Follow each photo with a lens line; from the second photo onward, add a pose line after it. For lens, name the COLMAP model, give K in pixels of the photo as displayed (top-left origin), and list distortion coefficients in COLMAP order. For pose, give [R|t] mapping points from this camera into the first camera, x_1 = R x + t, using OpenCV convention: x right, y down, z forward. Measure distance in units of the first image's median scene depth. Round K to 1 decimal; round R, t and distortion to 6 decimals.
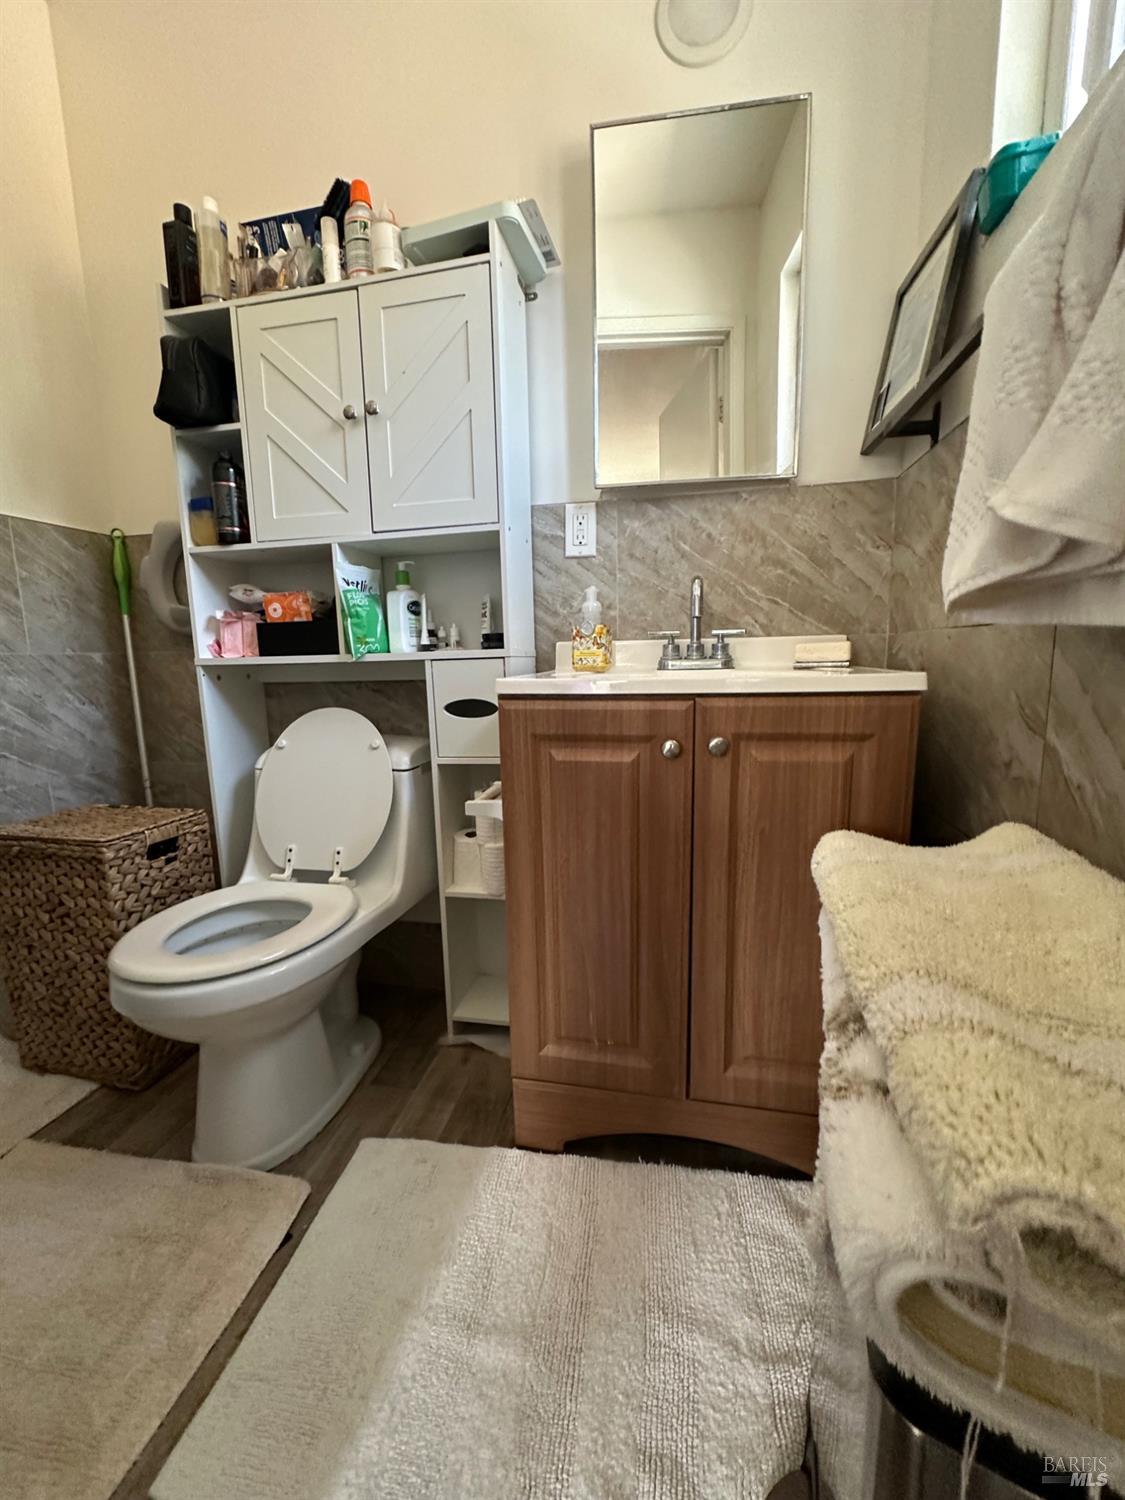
lens RADIAL K [[597.8, 0, 564.0], [0, 597.8, 748.8], [0, 0, 1]] dist [-0.004158, 0.001287]
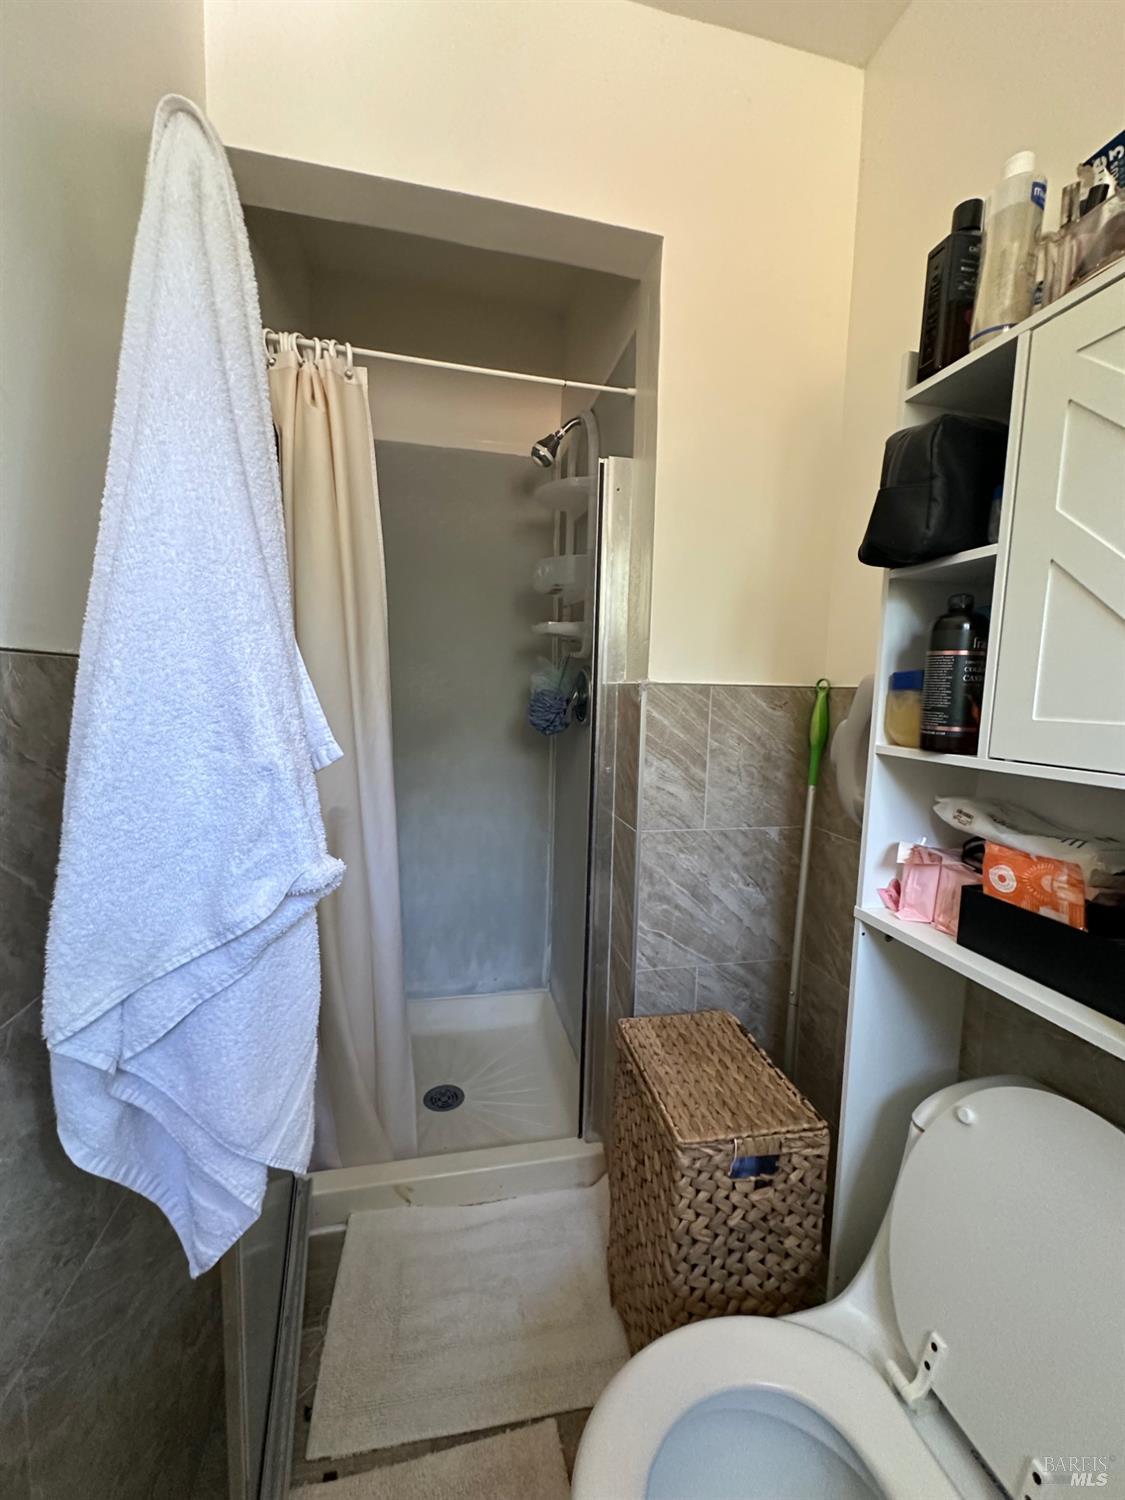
lens RADIAL K [[597.8, 0, 564.0], [0, 597.8, 748.8], [0, 0, 1]] dist [-0.004158, 0.001287]
pose [[0.417751, 0.119049, -0.900728, -0.188444], [-0.175625, 0.983262, 0.048504, -0.302994], [0.891426, 0.137927, 0.431667, 0.419198]]
